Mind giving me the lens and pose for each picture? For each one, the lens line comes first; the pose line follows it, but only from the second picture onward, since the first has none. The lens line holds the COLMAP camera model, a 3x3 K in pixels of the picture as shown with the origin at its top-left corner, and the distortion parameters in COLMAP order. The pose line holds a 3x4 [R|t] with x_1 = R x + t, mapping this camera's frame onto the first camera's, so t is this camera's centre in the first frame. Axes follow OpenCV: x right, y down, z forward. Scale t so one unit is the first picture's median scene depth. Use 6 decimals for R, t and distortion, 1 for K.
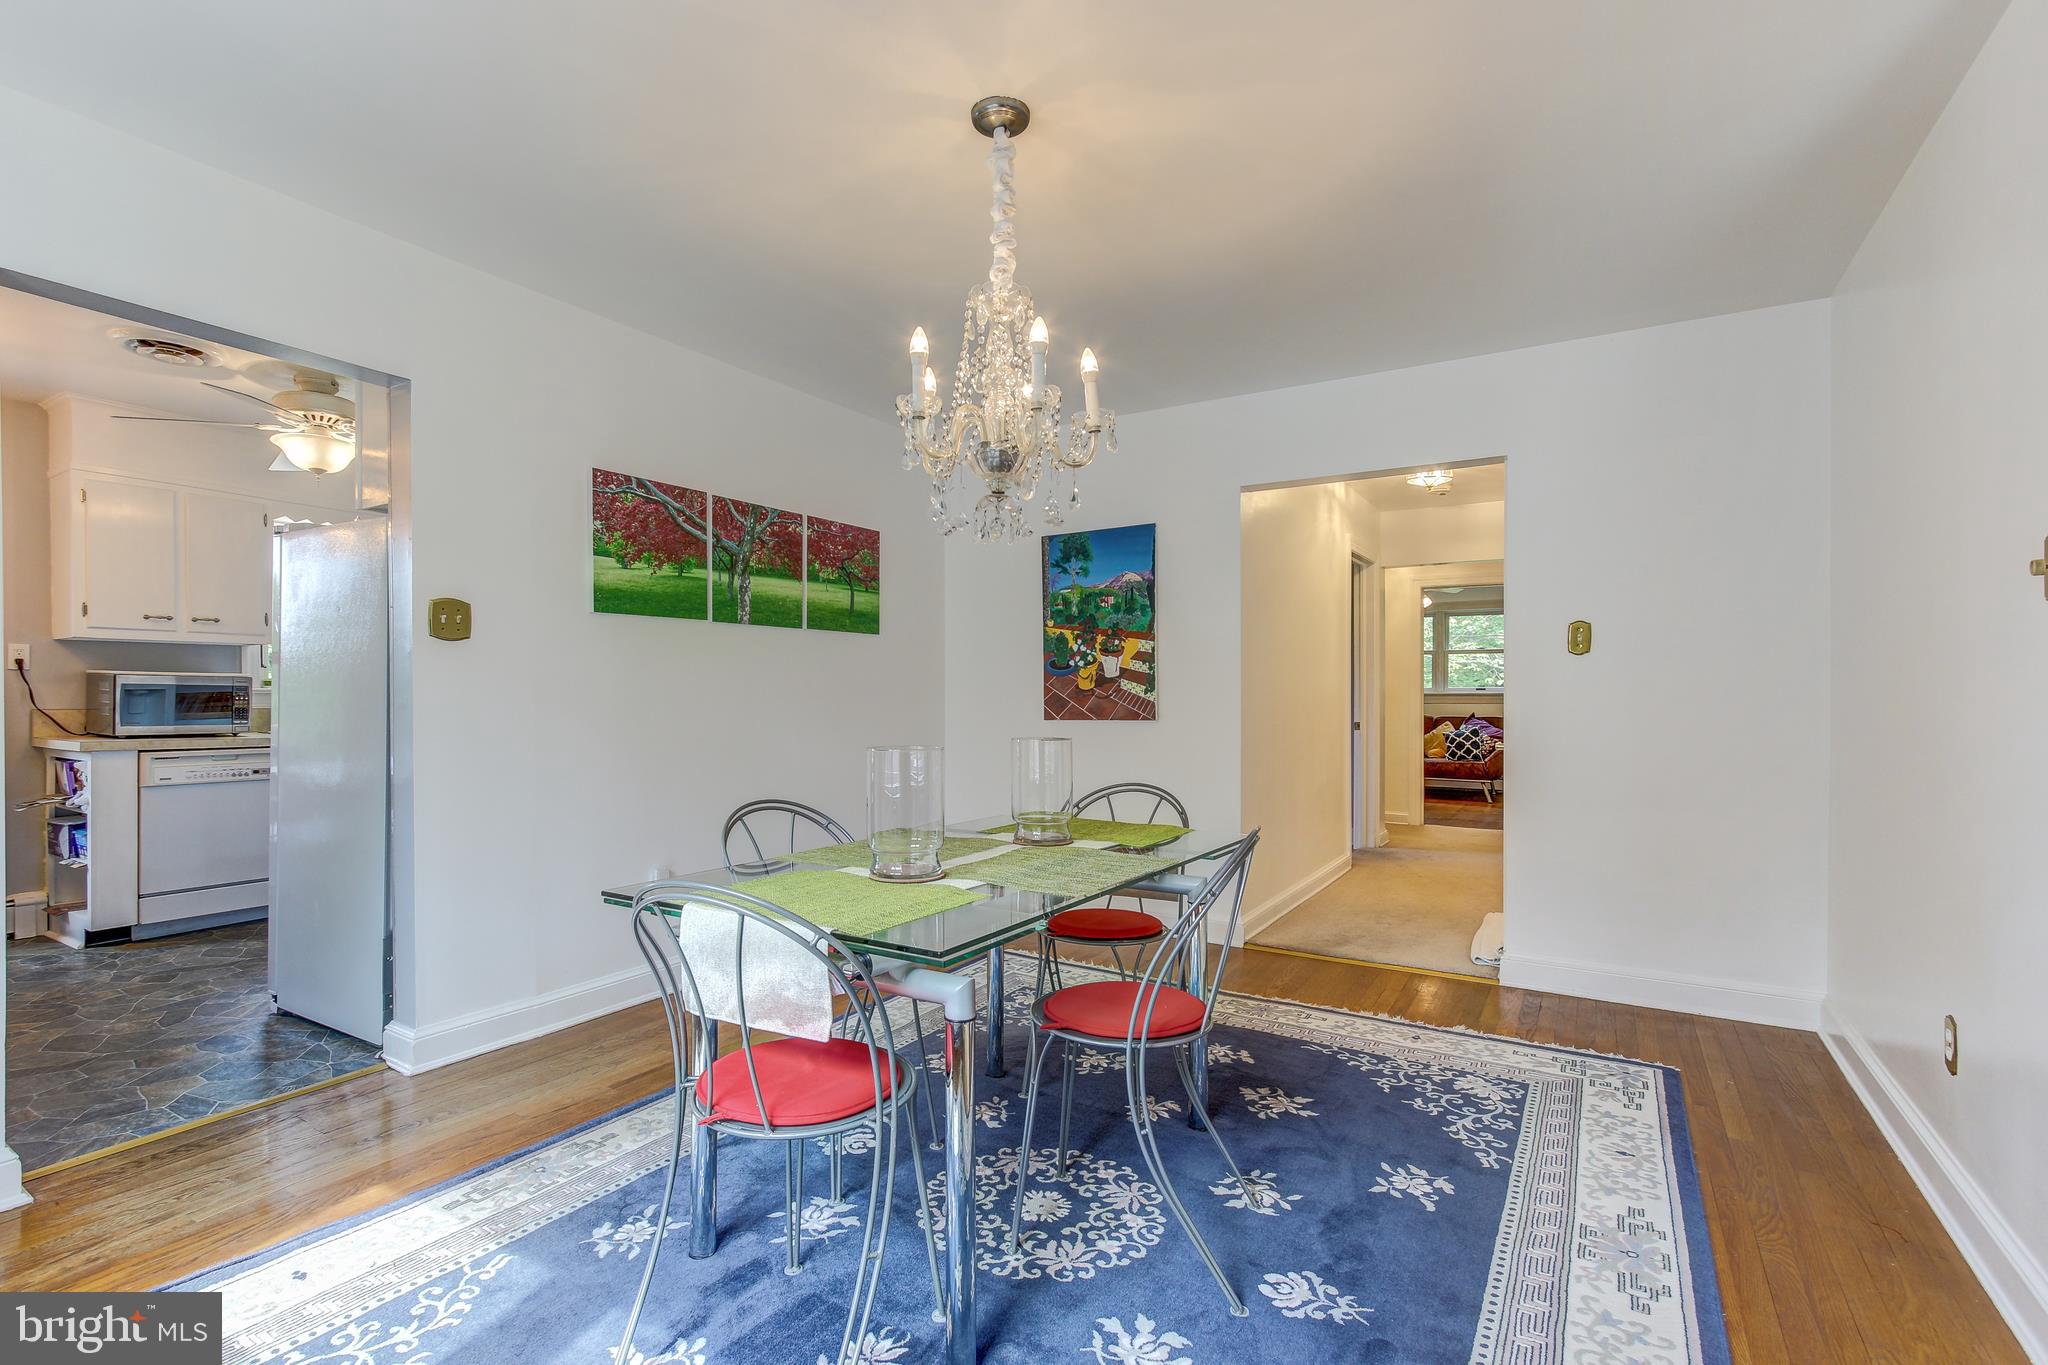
lens RADIAL K [[967.7, 0, 992.4], [0, 967.7, 695.2], [0, 0, 1]] dist [0.002359, 0.001270]
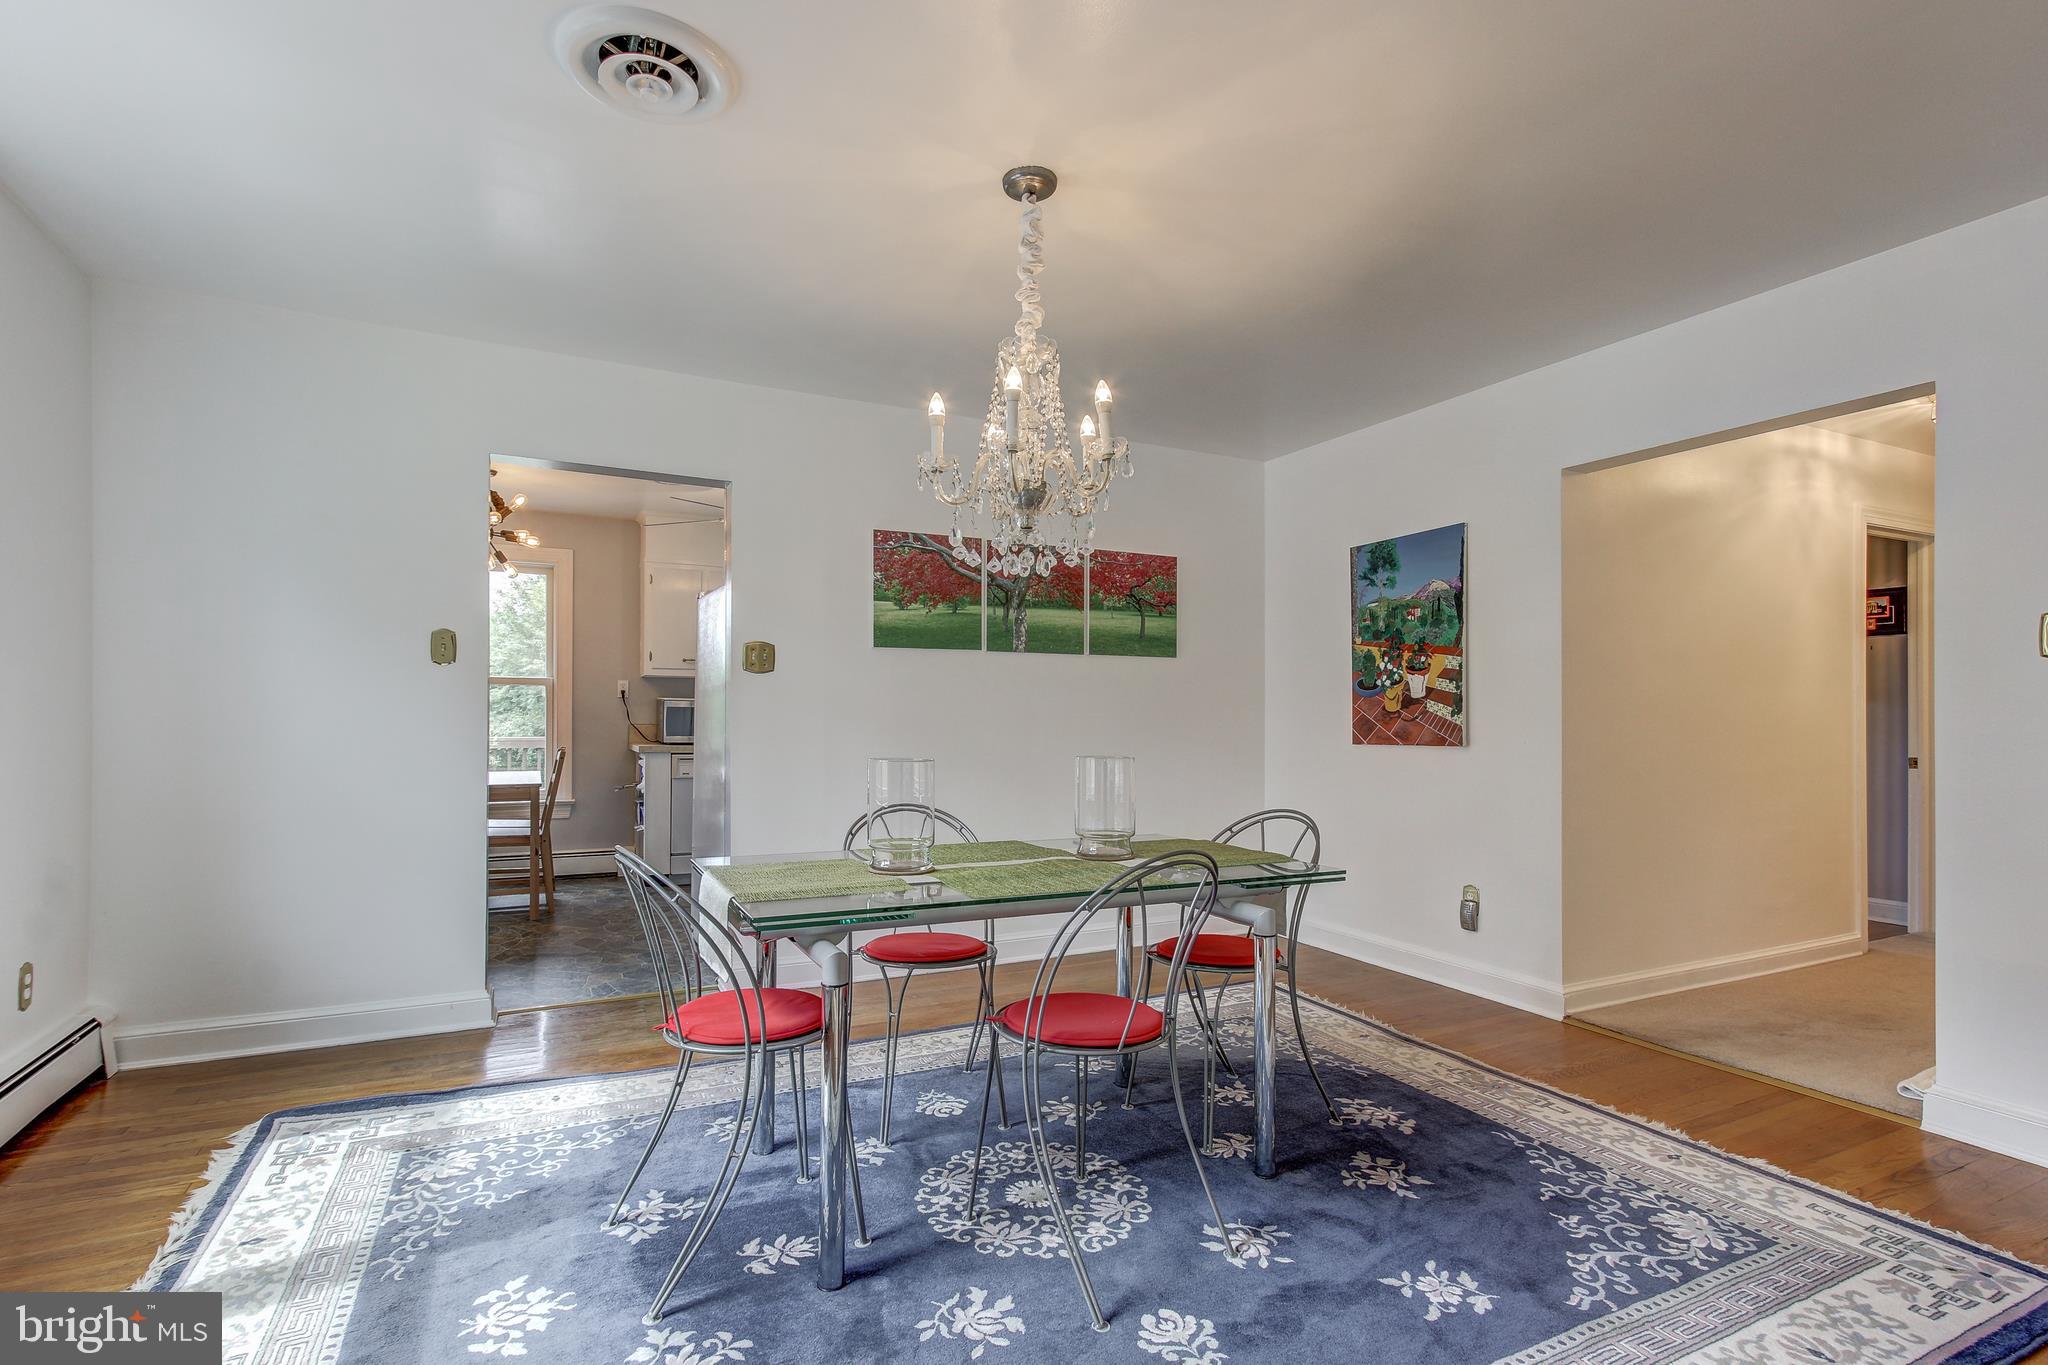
lens RADIAL K [[967.7, 0, 997.6], [0, 967.7, 701.5], [0, 0, 1]] dist [0.002359, 0.001270]
pose [[0.850644, -0.004021, -0.525727, 0.356137], [-0.005622, 0.999844, -0.016743, 0.002993], [0.525713, 0.017198, 0.850488, 0.040540]]
